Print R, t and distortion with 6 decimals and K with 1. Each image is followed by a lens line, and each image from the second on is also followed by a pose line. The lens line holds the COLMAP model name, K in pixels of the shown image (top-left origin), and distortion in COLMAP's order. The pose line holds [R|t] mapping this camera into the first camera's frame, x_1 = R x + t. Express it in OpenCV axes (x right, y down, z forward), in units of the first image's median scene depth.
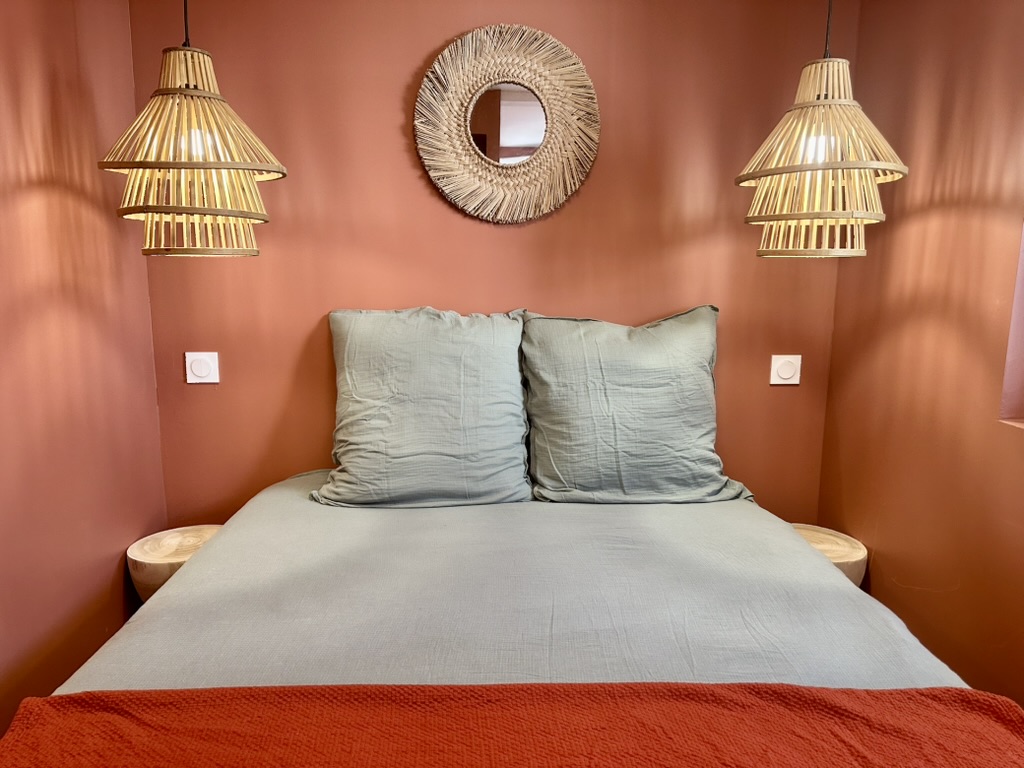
lens RADIAL K [[720.1, 0, 512.5], [0, 720.1, 390.6], [0, 0, 1]] dist [0.138965, -0.211206]
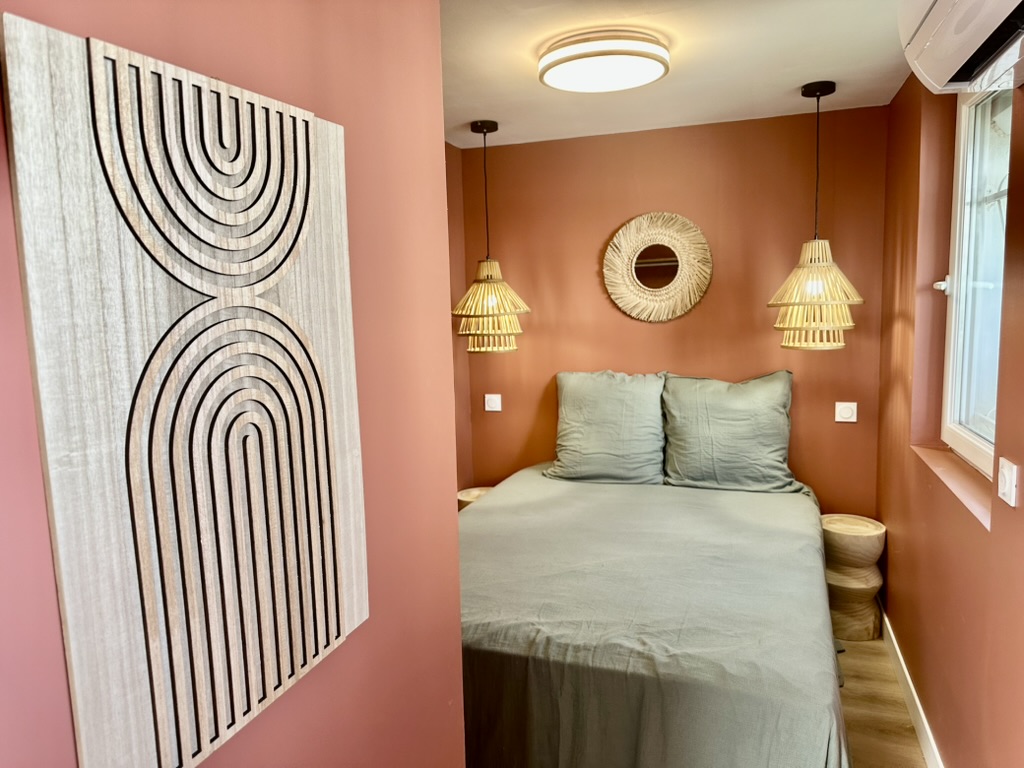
lens RADIAL K [[720.1, 0, 512.5], [0, 720.1, 390.6], [0, 0, 1]] dist [0.138965, -0.211206]
pose [[0.923991, 0.014930, -0.382122, 0.347202], [-0.028043, 0.999193, -0.028771, -0.010883], [0.381384, 0.037300, 0.923664, -0.725430]]
